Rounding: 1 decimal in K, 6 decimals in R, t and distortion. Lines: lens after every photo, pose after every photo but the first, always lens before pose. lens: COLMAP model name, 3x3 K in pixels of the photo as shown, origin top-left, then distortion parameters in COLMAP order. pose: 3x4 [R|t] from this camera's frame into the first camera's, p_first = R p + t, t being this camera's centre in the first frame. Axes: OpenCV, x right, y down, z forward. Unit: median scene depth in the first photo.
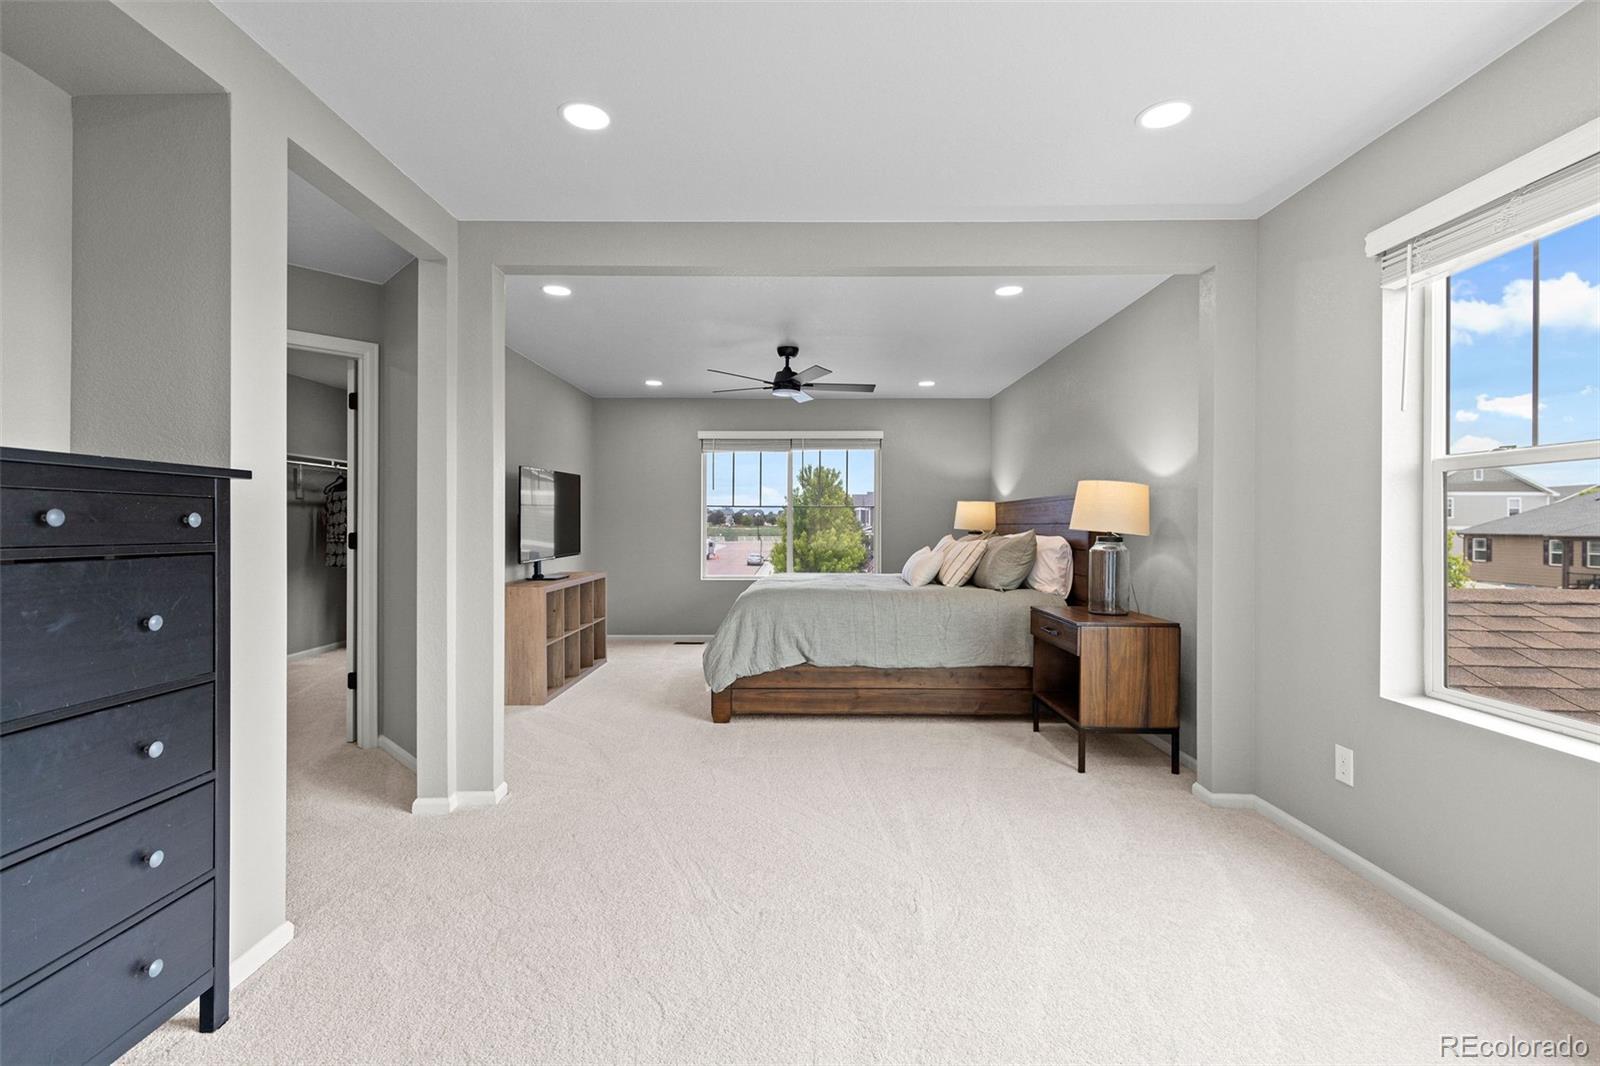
lens RADIAL K [[722.6, 0, 801.6], [0, 722.6, 518.0], [0, 0, 1]] dist [0.003329, 0.000424]
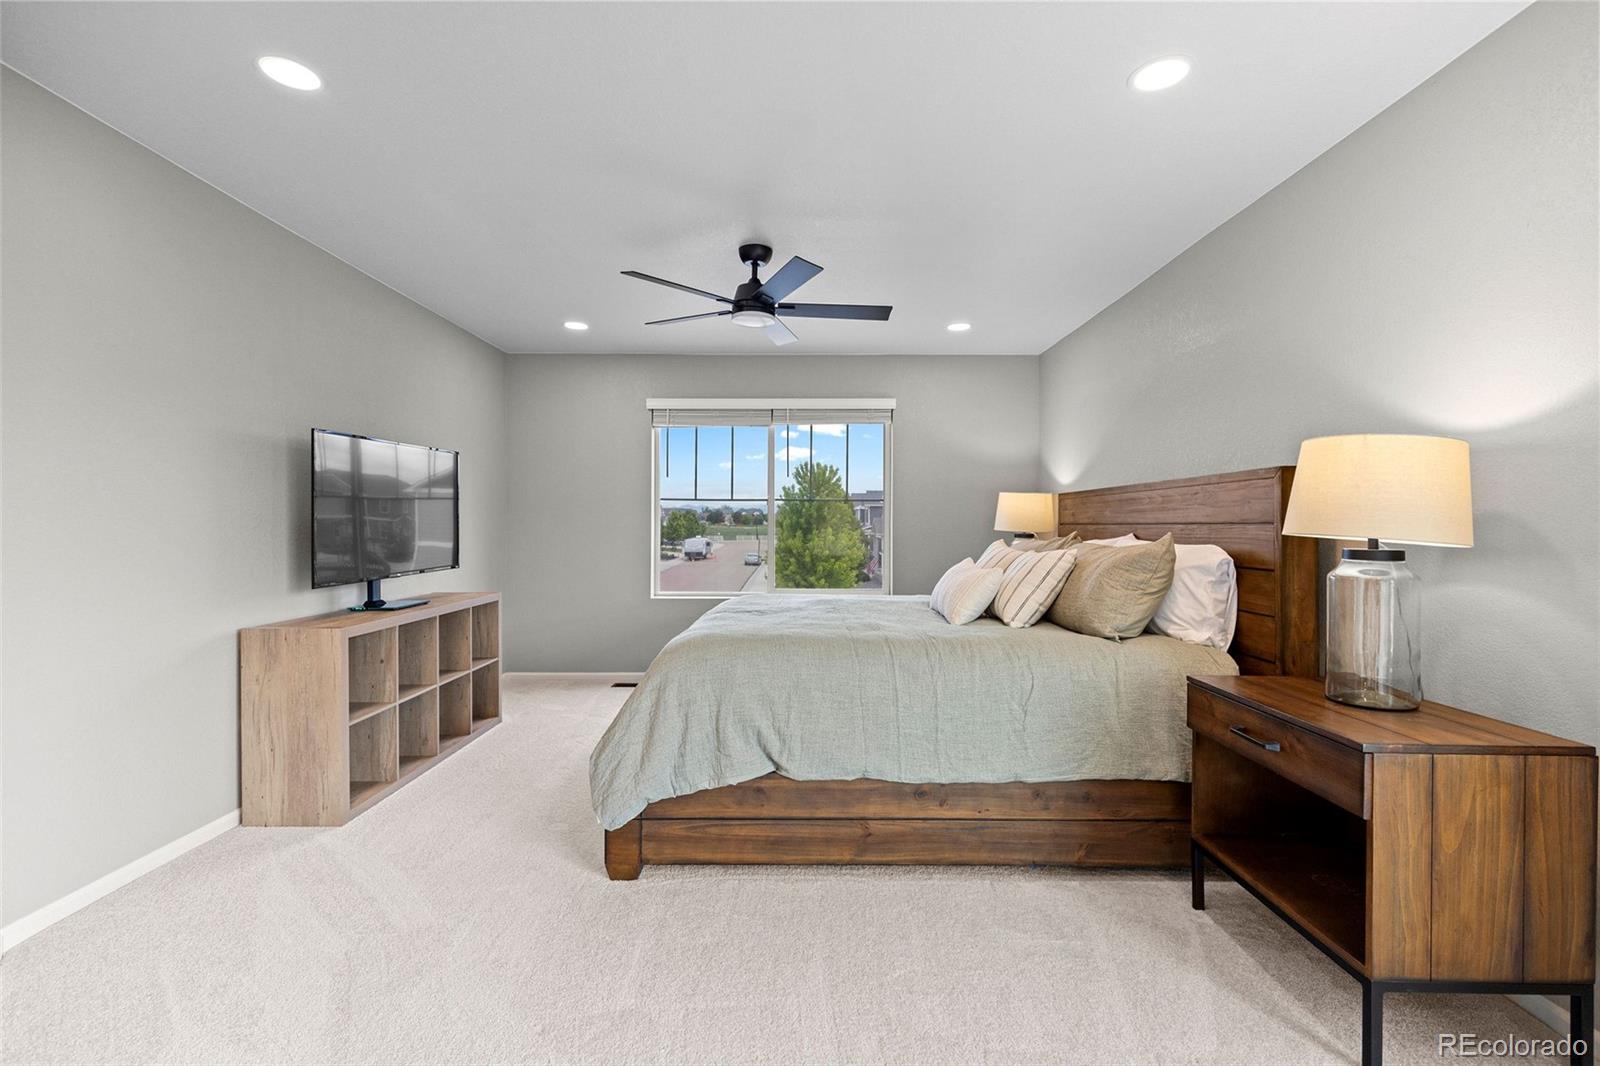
lens RADIAL K [[722.6, 0, 801.6], [0, 722.6, 518.0], [0, 0, 1]] dist [0.003329, 0.000424]
pose [[0.999998, 0.000716, 0.001952, 0.024421], [-0.000718, 0.999999, 0.001040, 0.003108], [-0.001951, -0.001041, 0.999998, 0.422897]]
